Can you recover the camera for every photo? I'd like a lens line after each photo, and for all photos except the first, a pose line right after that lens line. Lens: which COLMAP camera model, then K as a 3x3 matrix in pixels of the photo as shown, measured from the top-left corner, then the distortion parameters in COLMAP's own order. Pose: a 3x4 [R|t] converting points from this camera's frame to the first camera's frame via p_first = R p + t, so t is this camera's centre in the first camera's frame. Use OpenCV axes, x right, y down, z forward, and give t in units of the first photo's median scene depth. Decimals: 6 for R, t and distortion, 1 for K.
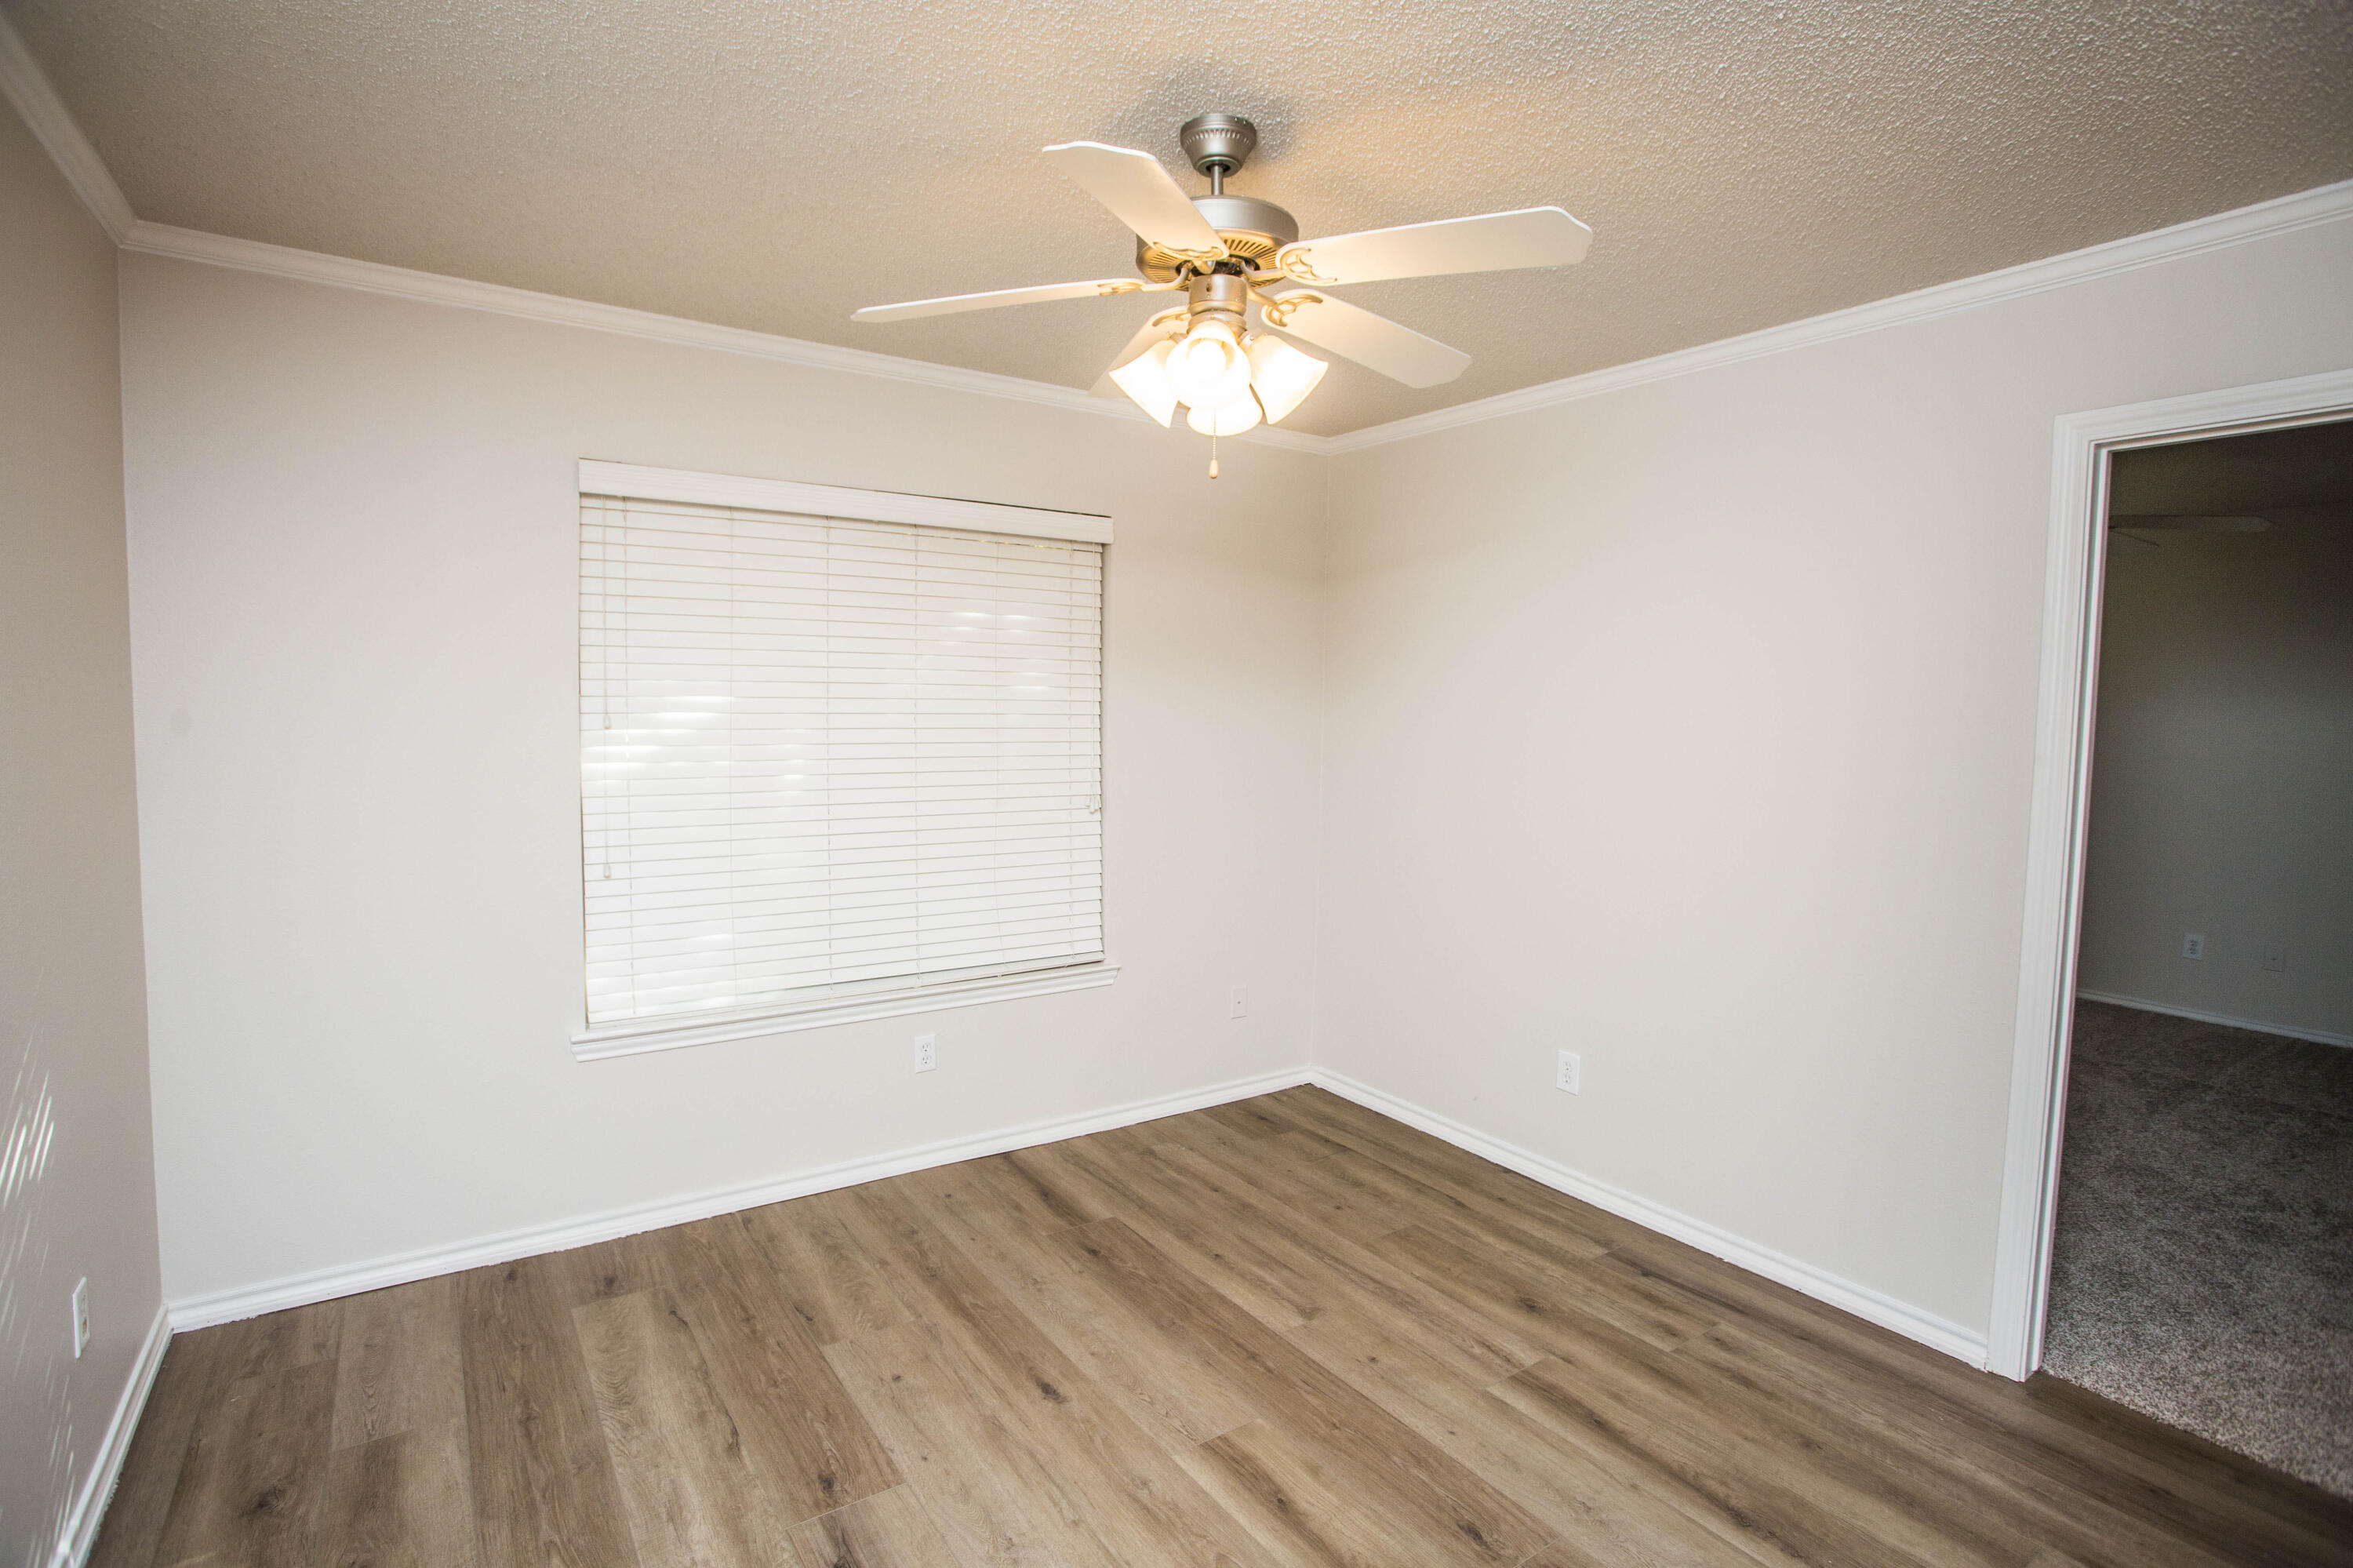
lens RADIAL K [[1139.3, 0, 1180.5], [0, 1139.3, 771.8], [0, 0, 1]] dist [-0.079139, 0.031857]
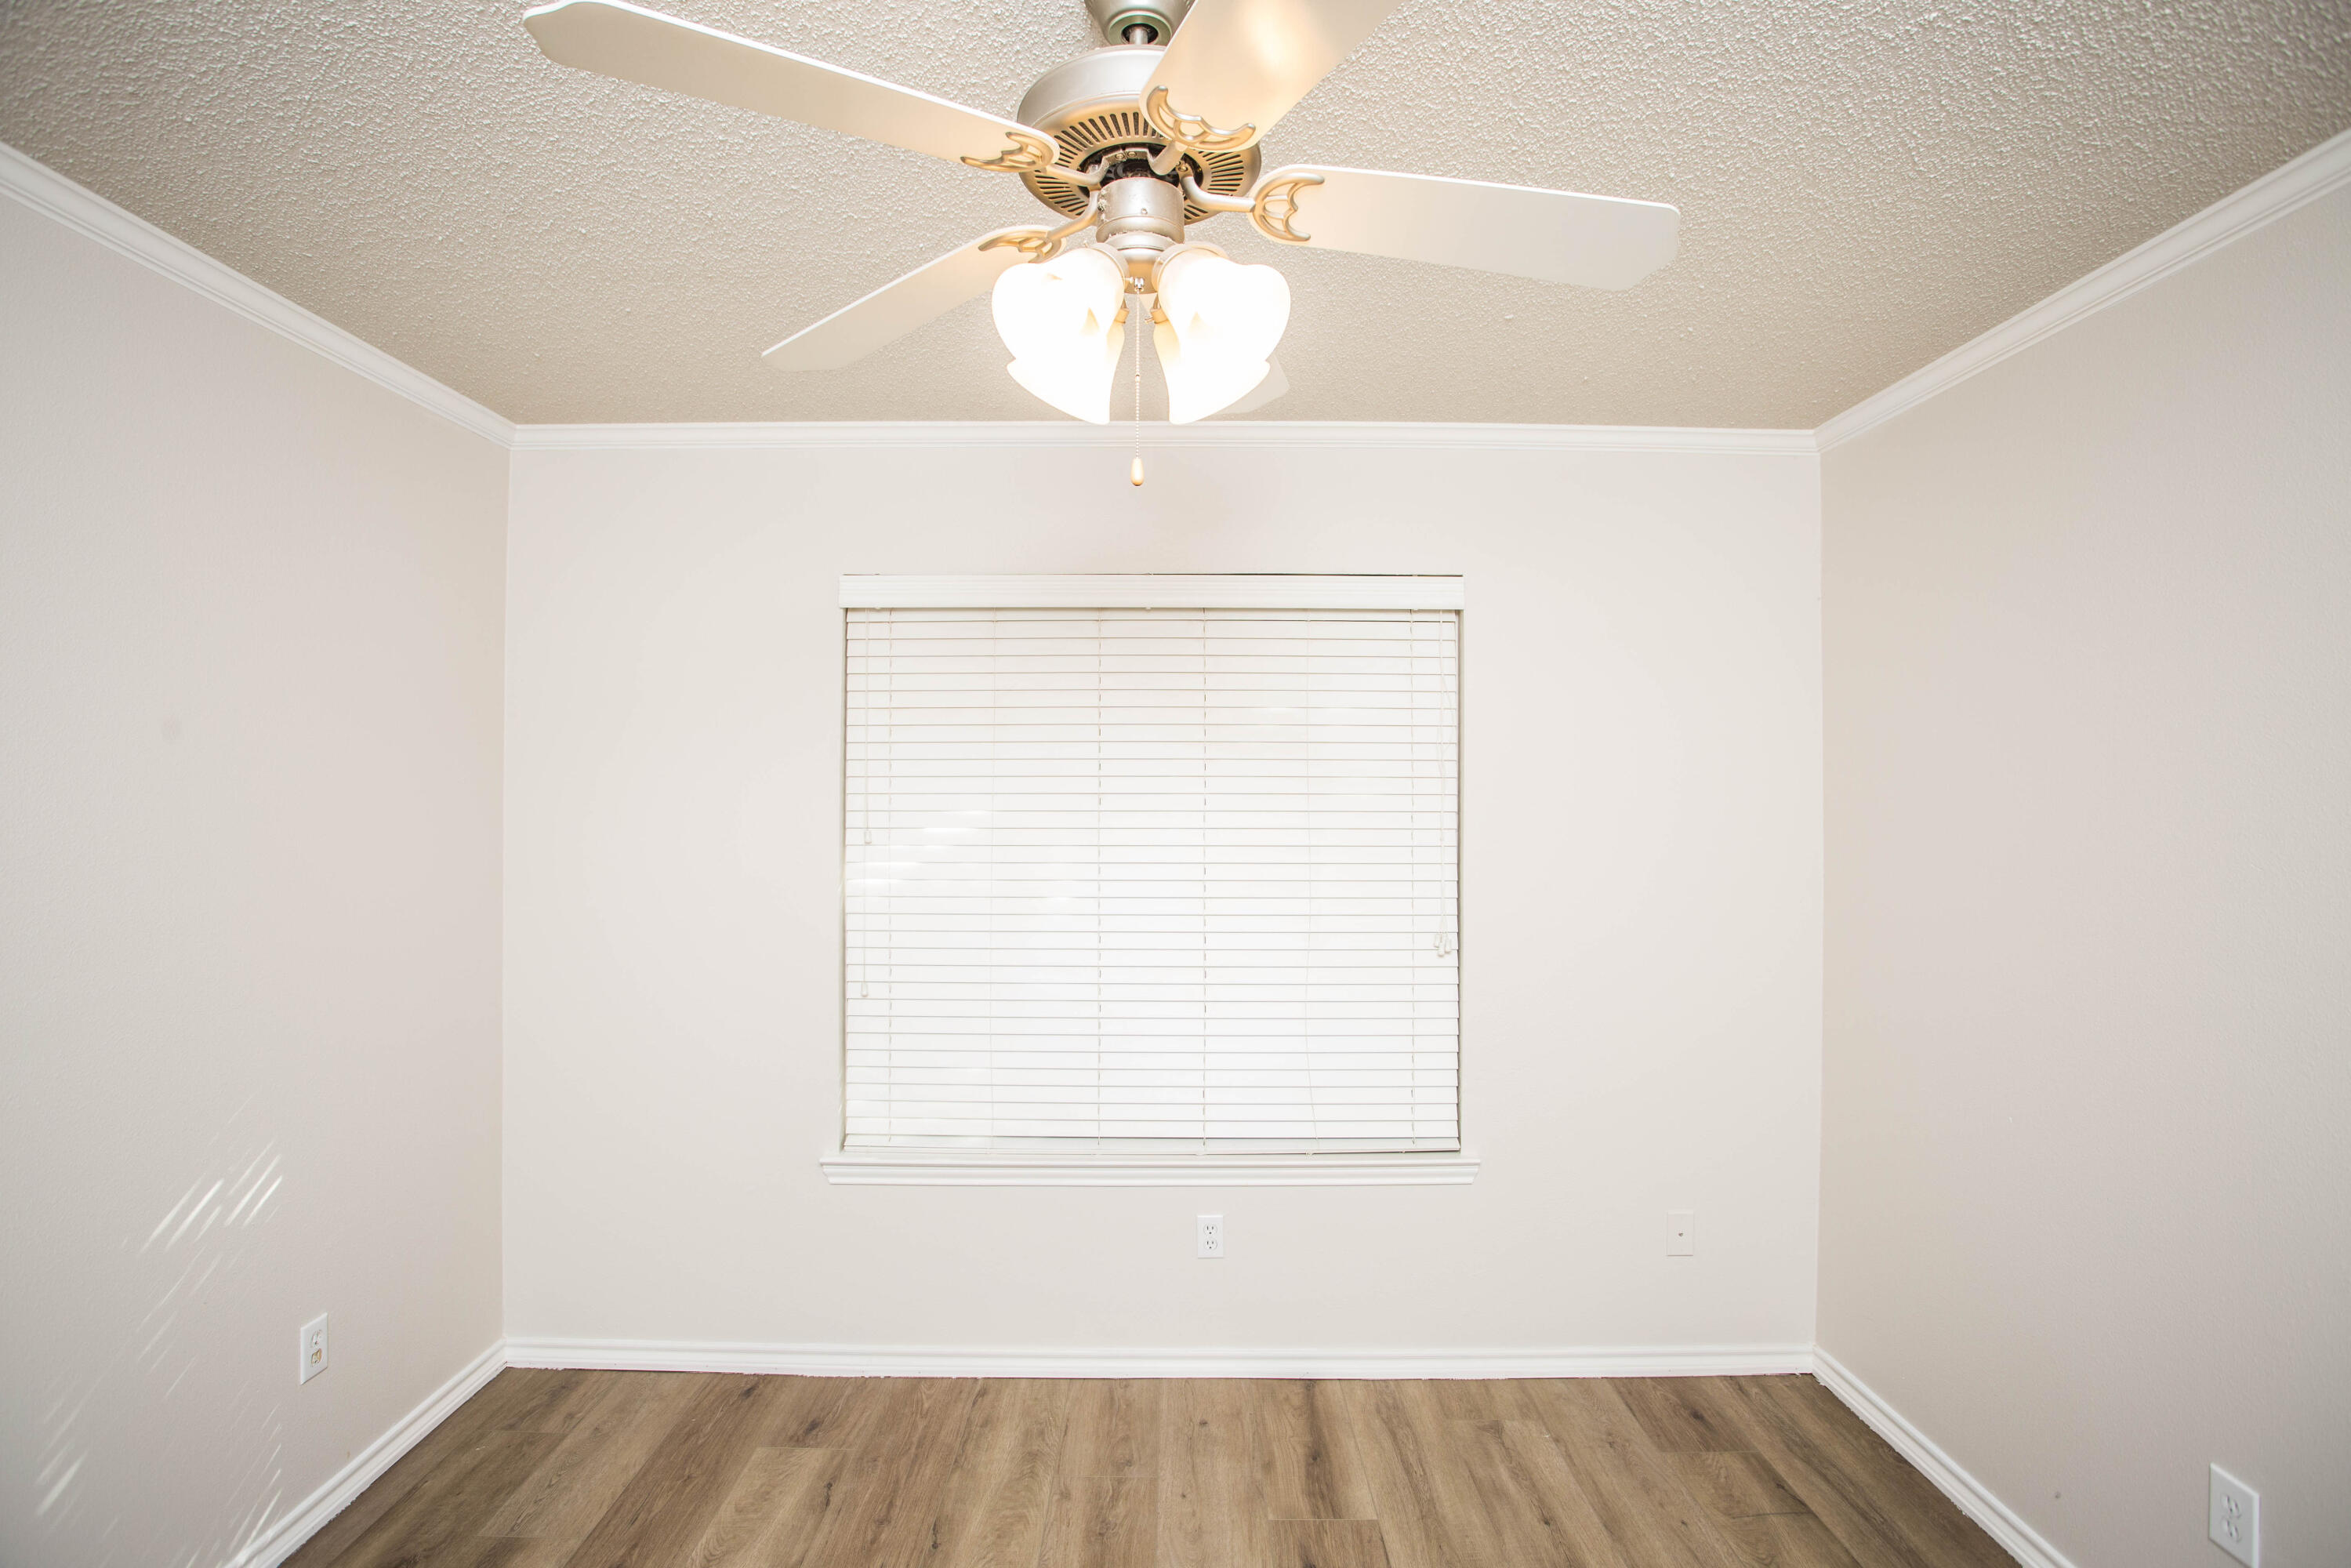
lens RADIAL K [[1148.4, 0, 1172.5], [0, 1148.4, 777.2], [0, 0, 1]] dist [-0.072814, 0.028254]
pose [[0.821437, -0.020385, -0.569934, 0.256935], [-0.025190, 0.997089, -0.071970, -0.029157], [0.569742, 0.073475, 0.818532, 0.302468]]
